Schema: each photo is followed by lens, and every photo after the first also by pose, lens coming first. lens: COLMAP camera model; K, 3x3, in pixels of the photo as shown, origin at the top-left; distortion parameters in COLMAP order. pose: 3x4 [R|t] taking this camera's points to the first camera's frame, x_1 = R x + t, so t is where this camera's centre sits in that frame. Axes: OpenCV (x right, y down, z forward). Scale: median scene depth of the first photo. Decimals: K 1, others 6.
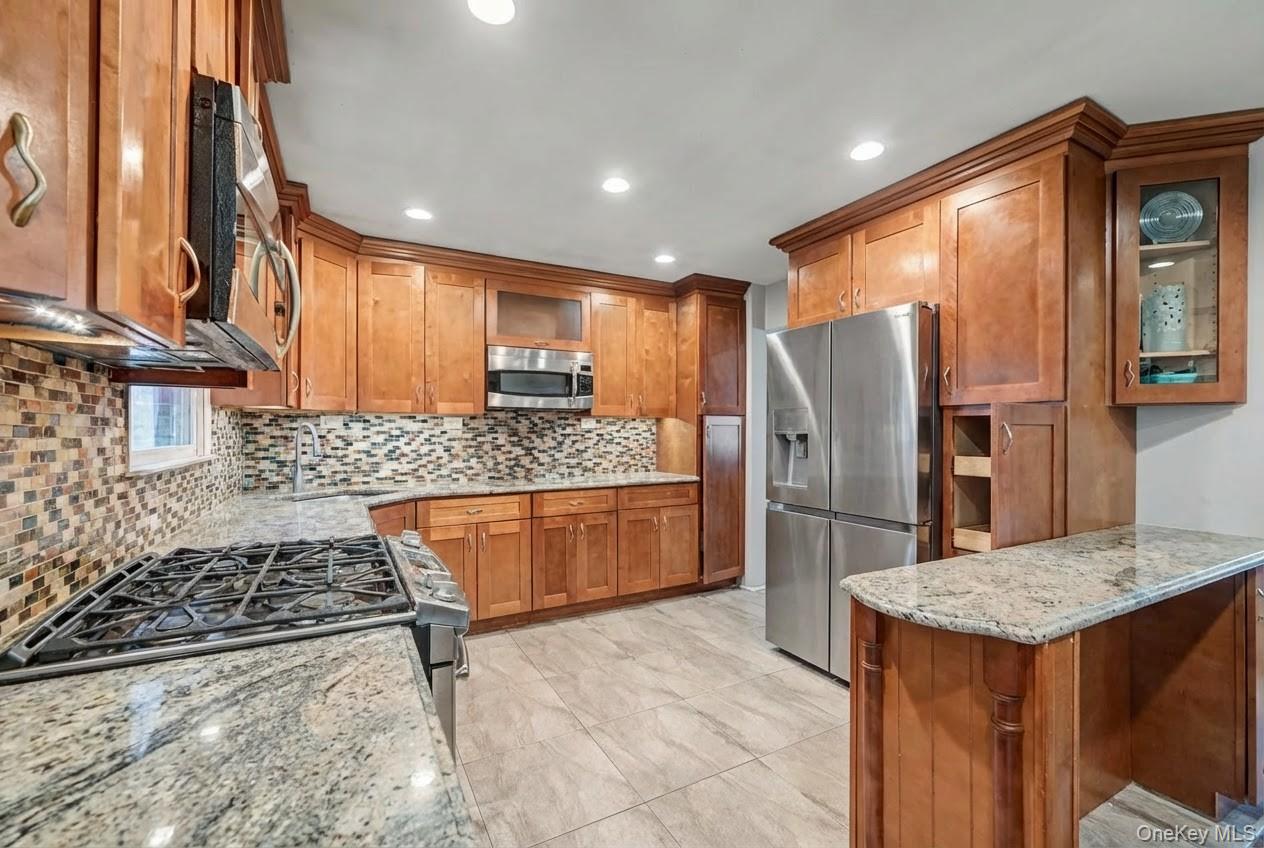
lens RADIAL K [[534.6, 0, 620.7], [0, 534.6, 429.8], [0, 0, 1]] dist [0.003606, 0.000370]
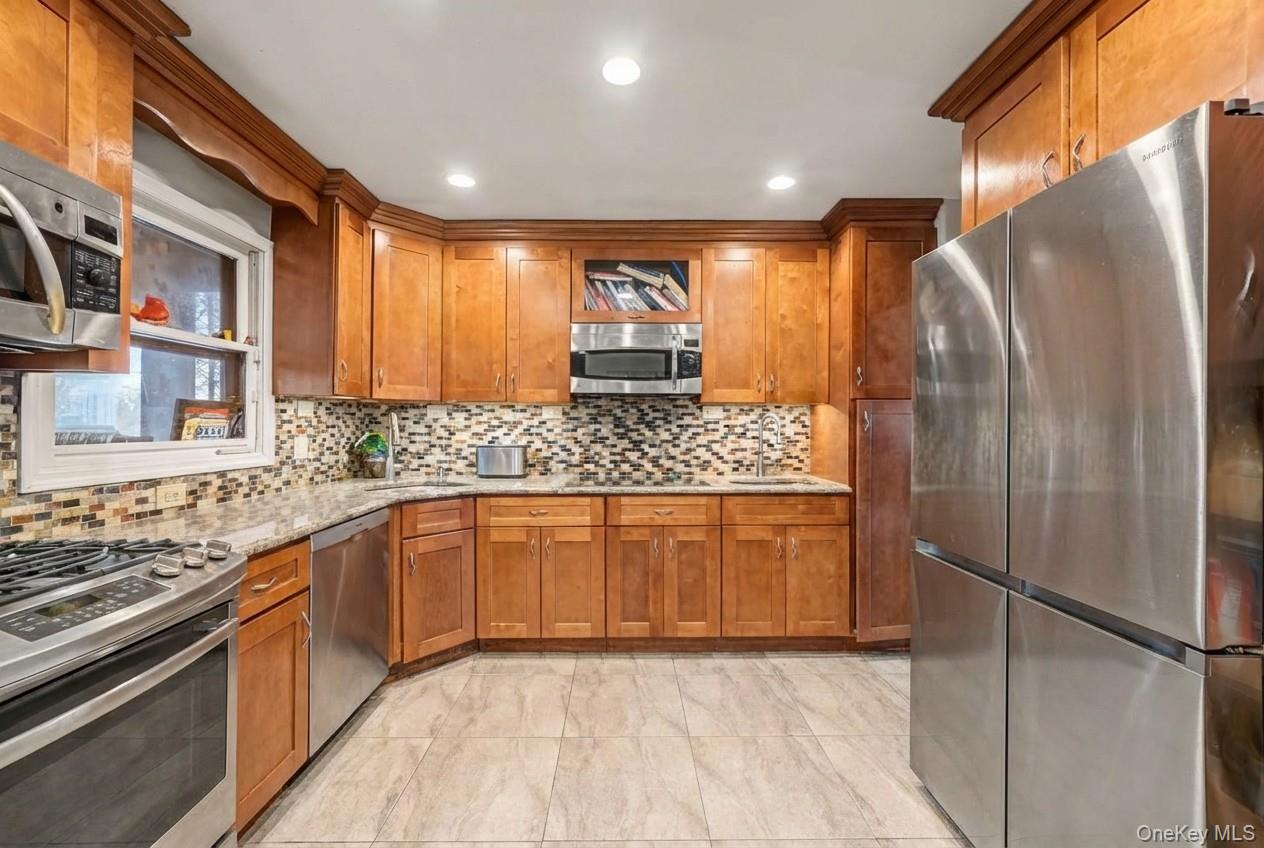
lens RADIAL K [[519.2, 0, 624.6], [0, 519.2, 420.9], [0, 0, 1]] dist [-0.000927, -0.000125]
pose [[0.885967, 0.001863, -0.463745, 0.213634], [-0.002503, 0.999997, -0.000764, 0.002321], [0.463742, 0.001837, 0.885969, 0.274708]]
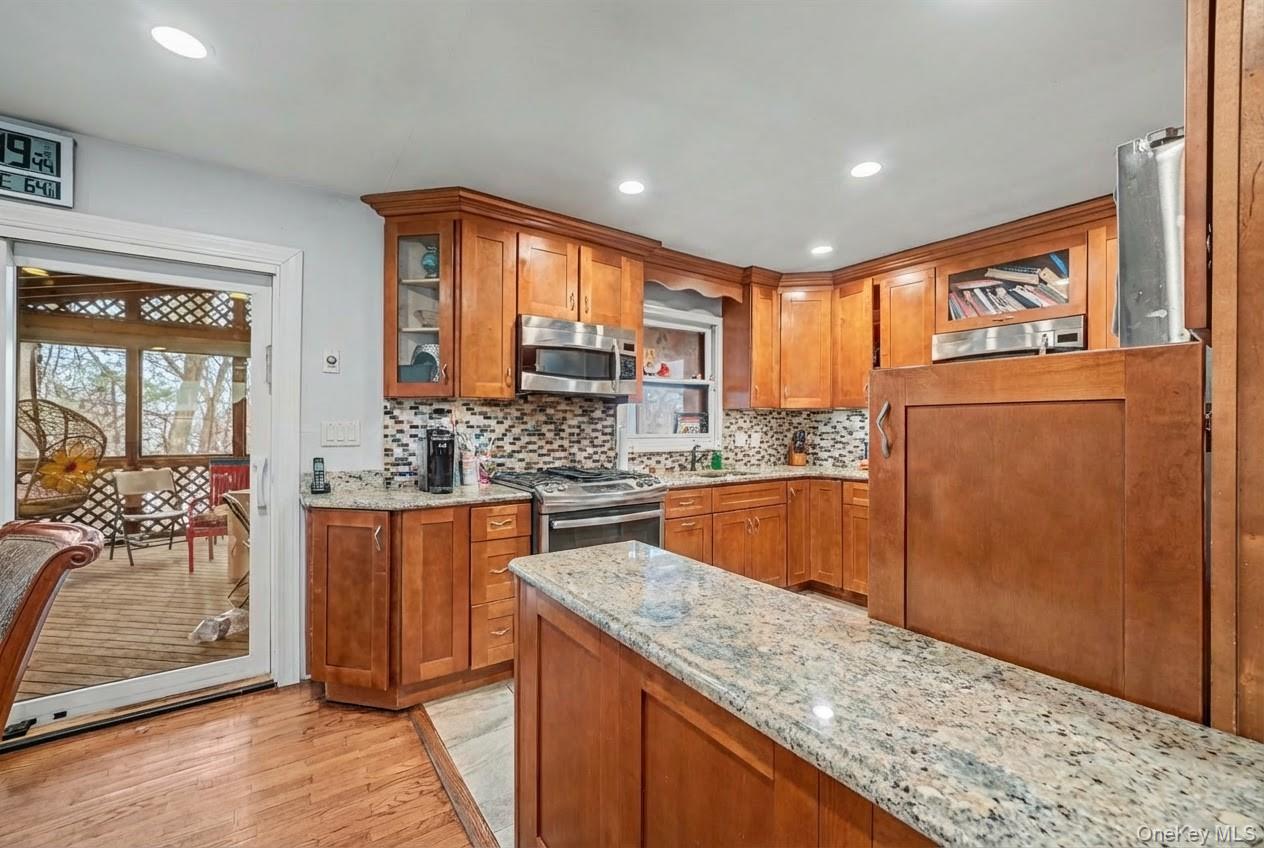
lens RADIAL K [[519.2, 0, 624.6], [0, 519.2, 420.9], [0, 0, 1]] dist [-0.000927, -0.000125]
pose [[0.107290, -0.005156, -0.994214, 0.613061], [0.001766, 0.999986, -0.004996, 0.002726], [0.994226, -0.001220, 0.107297, 0.321164]]
